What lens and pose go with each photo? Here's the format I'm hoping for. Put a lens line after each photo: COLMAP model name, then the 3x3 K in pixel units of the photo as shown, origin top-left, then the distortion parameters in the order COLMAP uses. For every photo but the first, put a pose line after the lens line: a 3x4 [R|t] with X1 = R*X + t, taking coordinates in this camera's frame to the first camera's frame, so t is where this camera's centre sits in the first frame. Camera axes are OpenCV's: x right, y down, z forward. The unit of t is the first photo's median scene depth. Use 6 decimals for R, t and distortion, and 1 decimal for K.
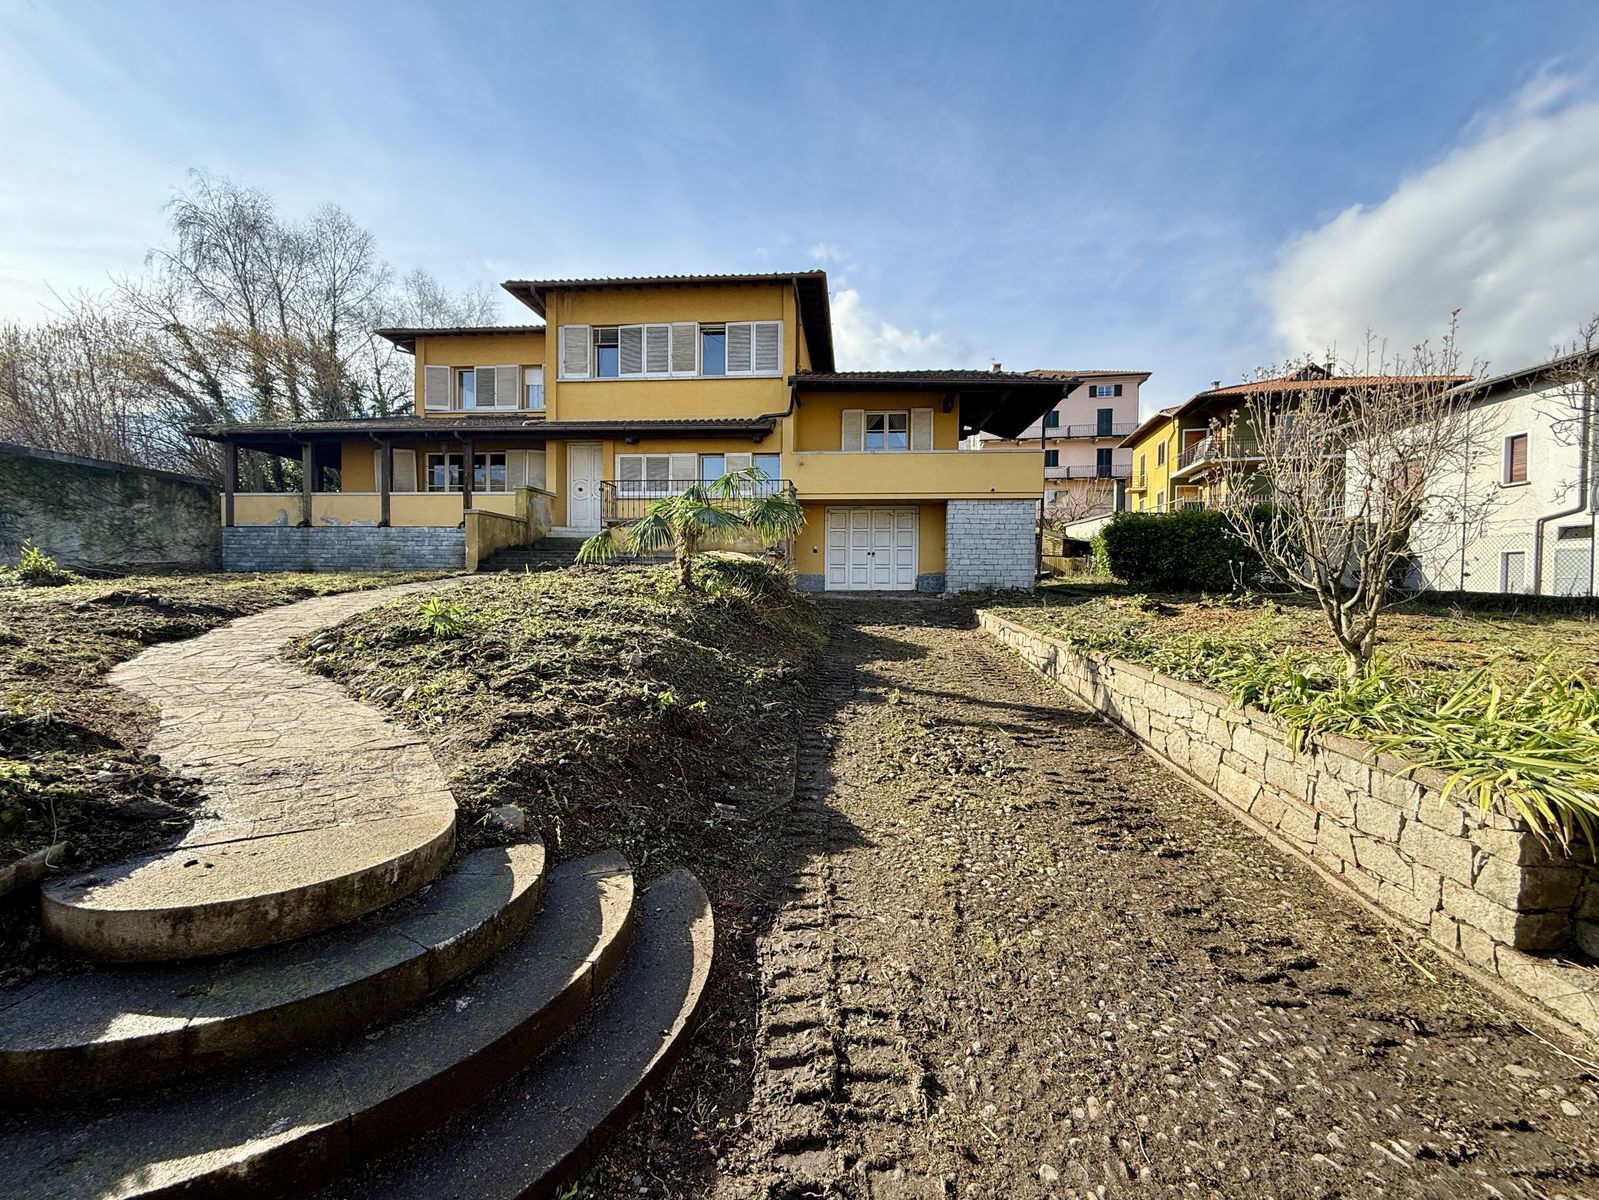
lens RADIAL K [[665.0, 0, 796.2], [0, 665.0, 599.6], [0, 0, 1]] dist [0.000925, 0.000159]
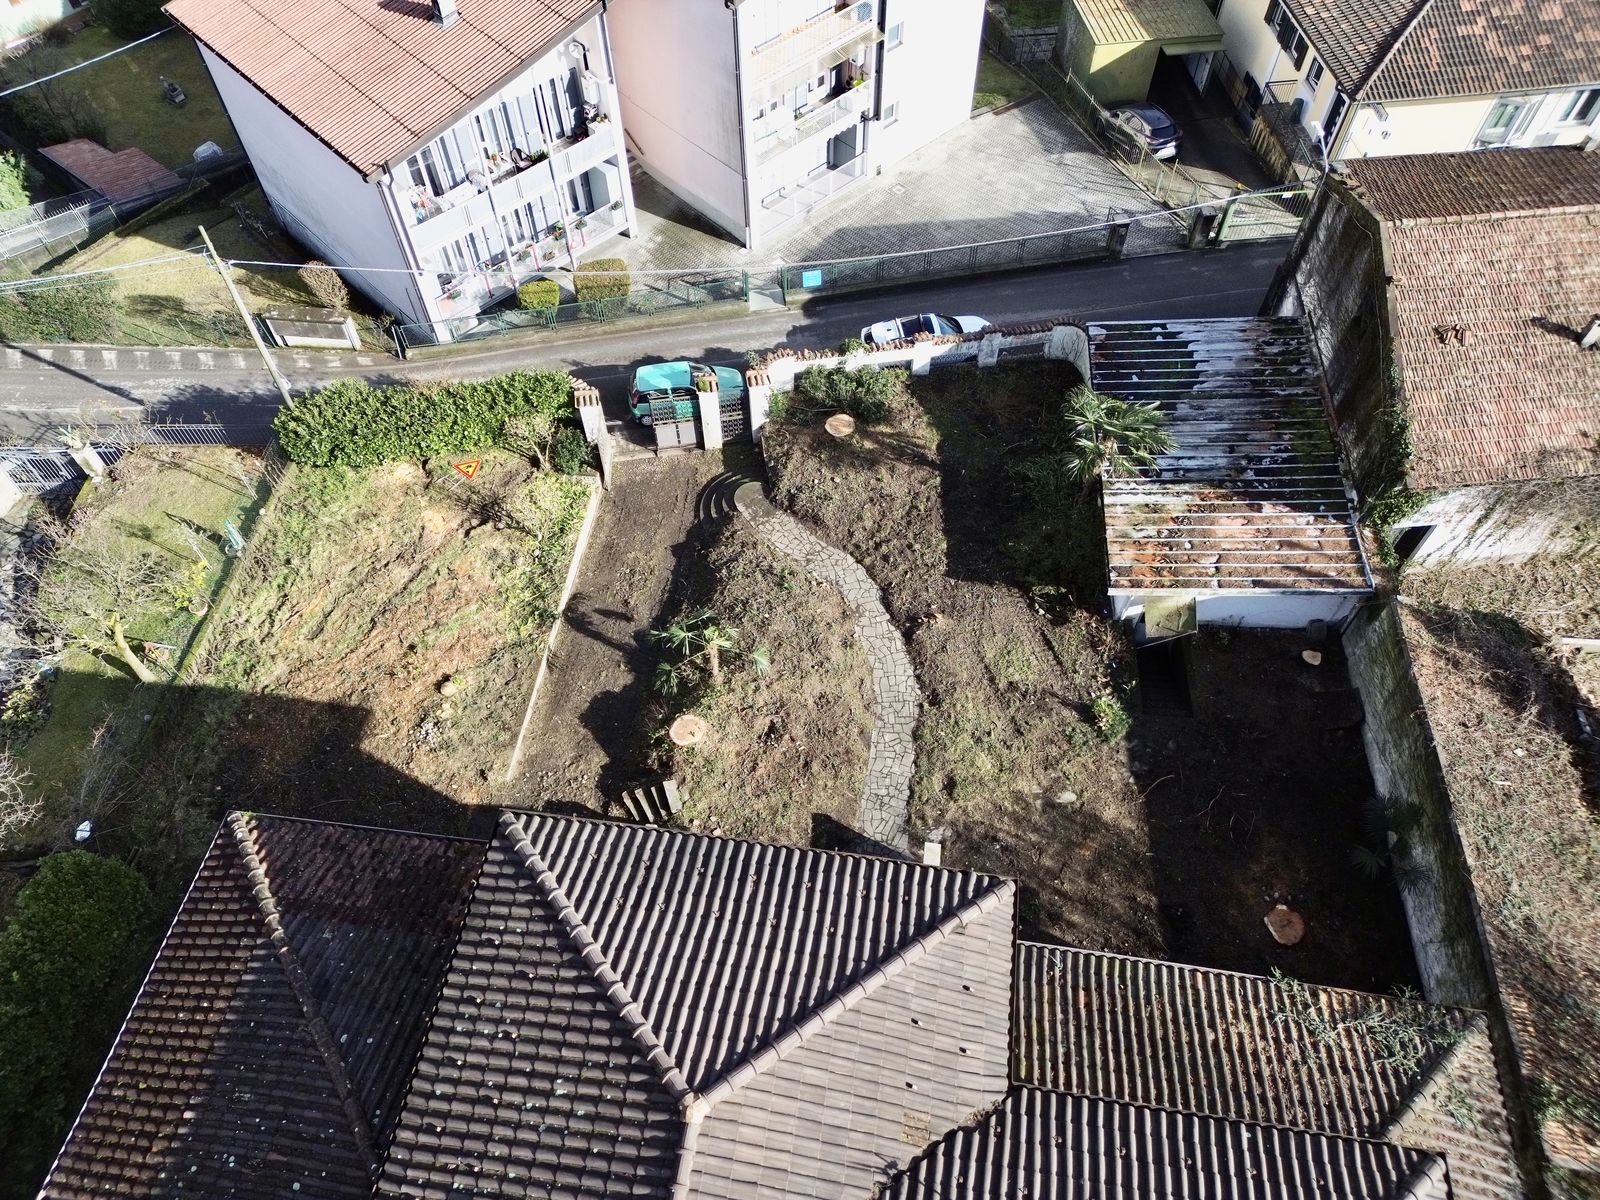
lens RADIAL K [[1114.6, 0, 798.5], [0, 1114.6, 601.5], [0, 0, 1]] dist [0.075733, -0.071522]
pose [[-0.998022, -0.050799, 0.037021, -0.263288], [0.003070, 0.548870, 0.835902, -1.414021], [-0.062783, 0.834363, -0.547628, 1.305954]]
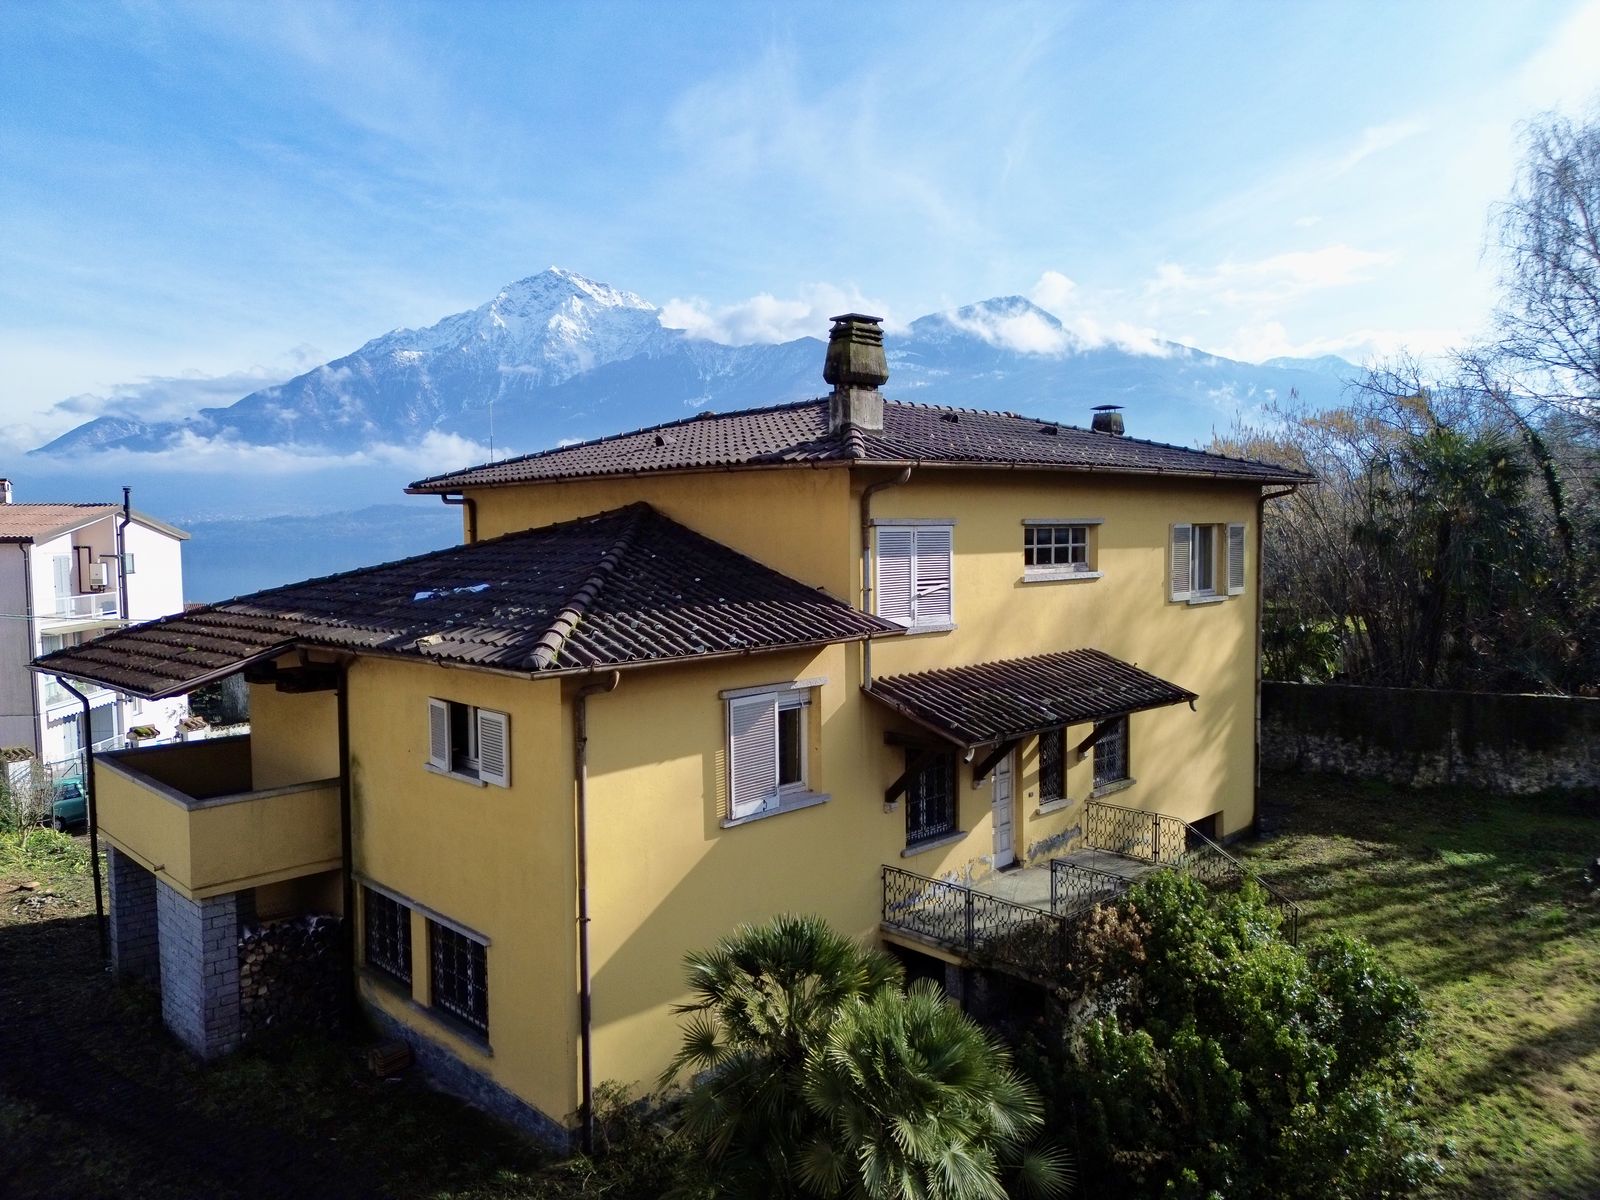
lens RADIAL K [[1114.6, 0, 798.5], [0, 1114.6, 601.5], [0, 0, 1]] dist [0.075733, -0.071522]
pose [[-0.652238, 0.045833, -0.756628, 0.683190], [-0.008724, 0.997650, 0.067954, -0.415760], [0.757964, 0.050923, -0.650305, 2.042014]]
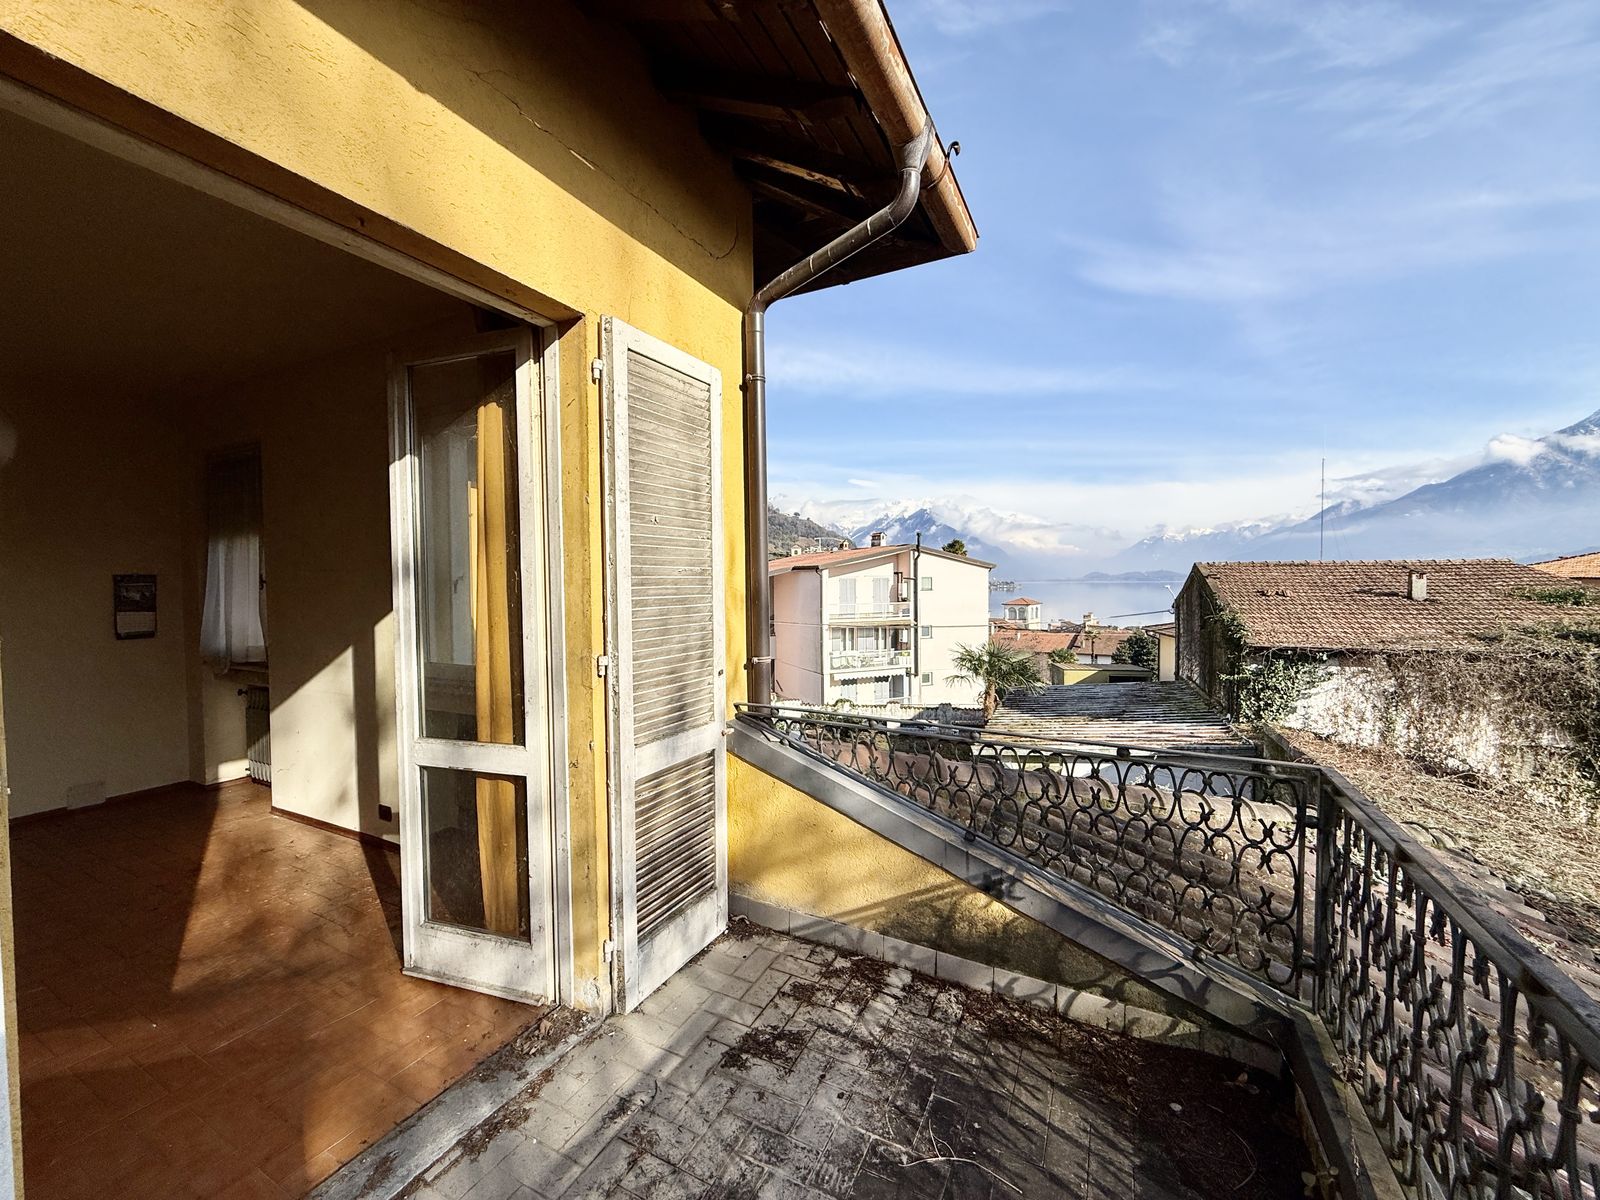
lens RADIAL K [[635.5, 0, 797.3], [0, 635.5, 597.7], [0, 0, 1]] dist [0.001436, 0.000100]
pose [[-0.922035, -0.009866, 0.386982, -0.758779], [0.008862, 0.998875, 0.046582, -0.368863], [-0.387006, 0.046379, -0.920910, 1.343063]]
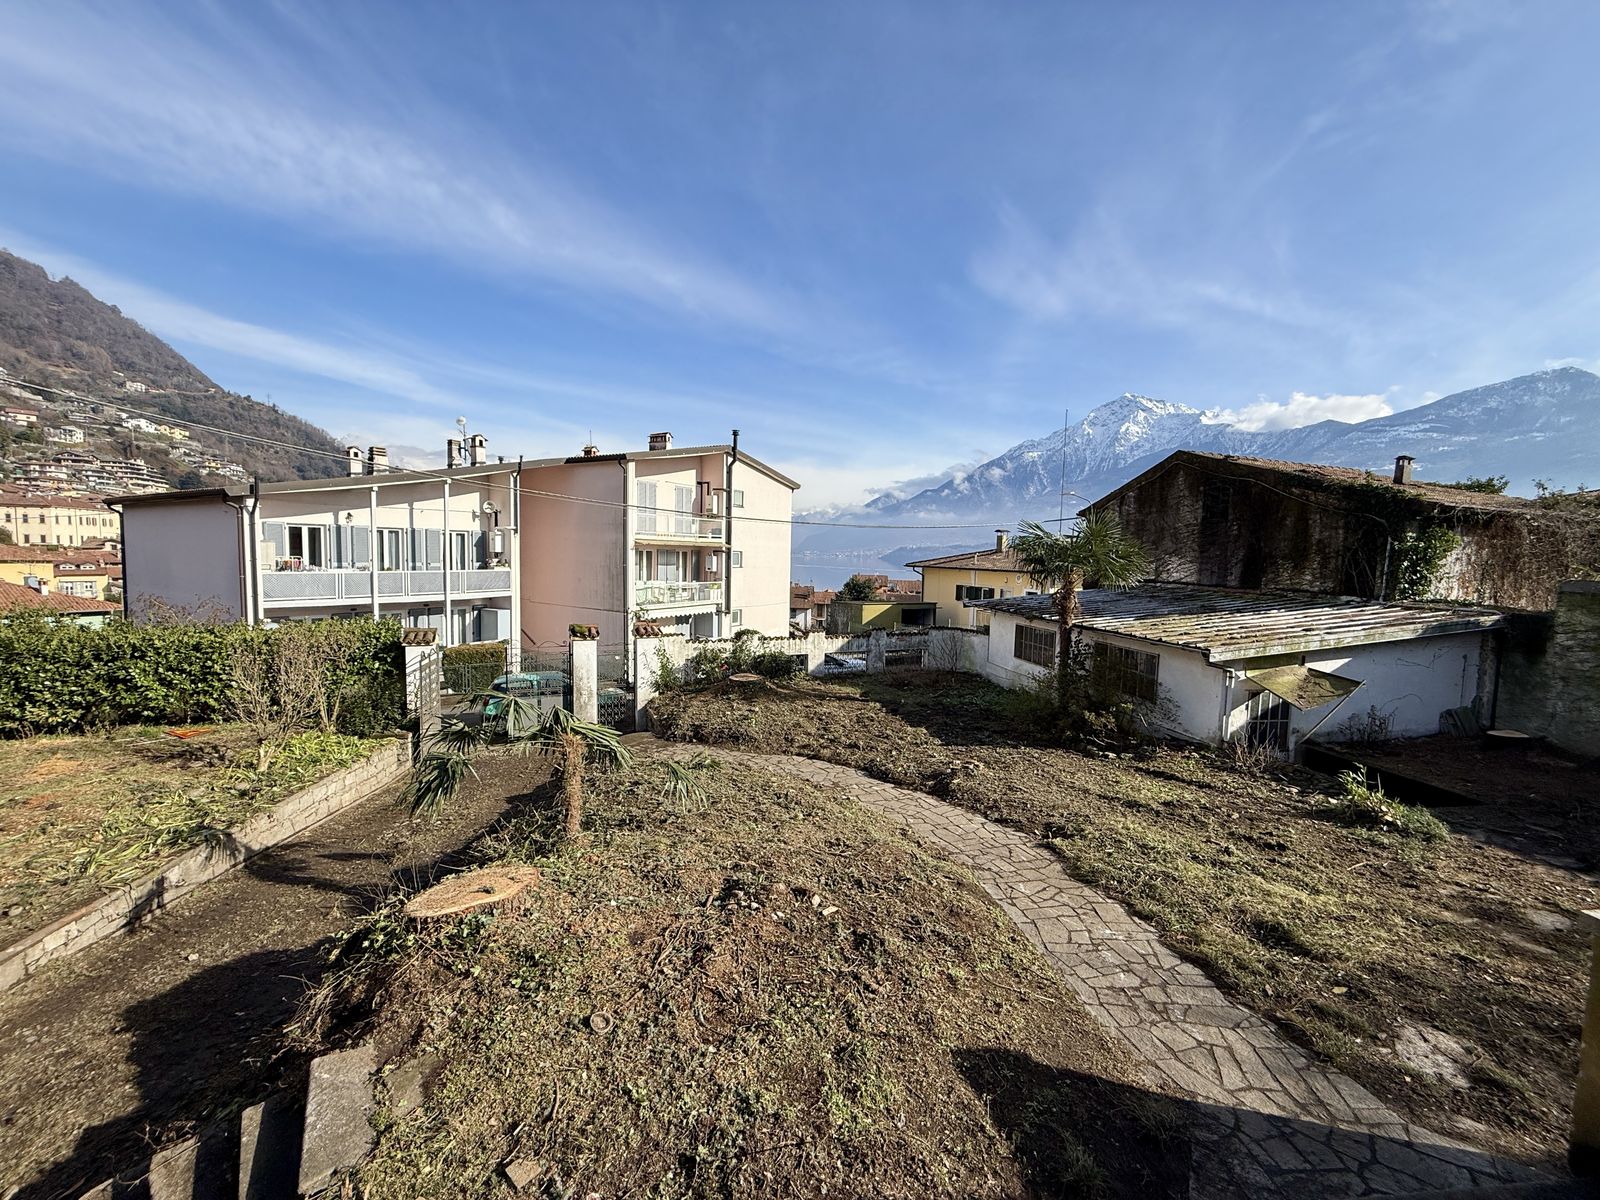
lens RADIAL K [[635.5, 0, 797.3], [0, 635.5, 597.7], [0, 0, 1]] dist [0.001436, 0.000100]
pose [[-0.982362, -0.016474, -0.186262, -0.148573], [-0.033240, 0.995632, 0.087251, -0.194173], [0.184011, 0.091903, -0.978618, 0.908360]]
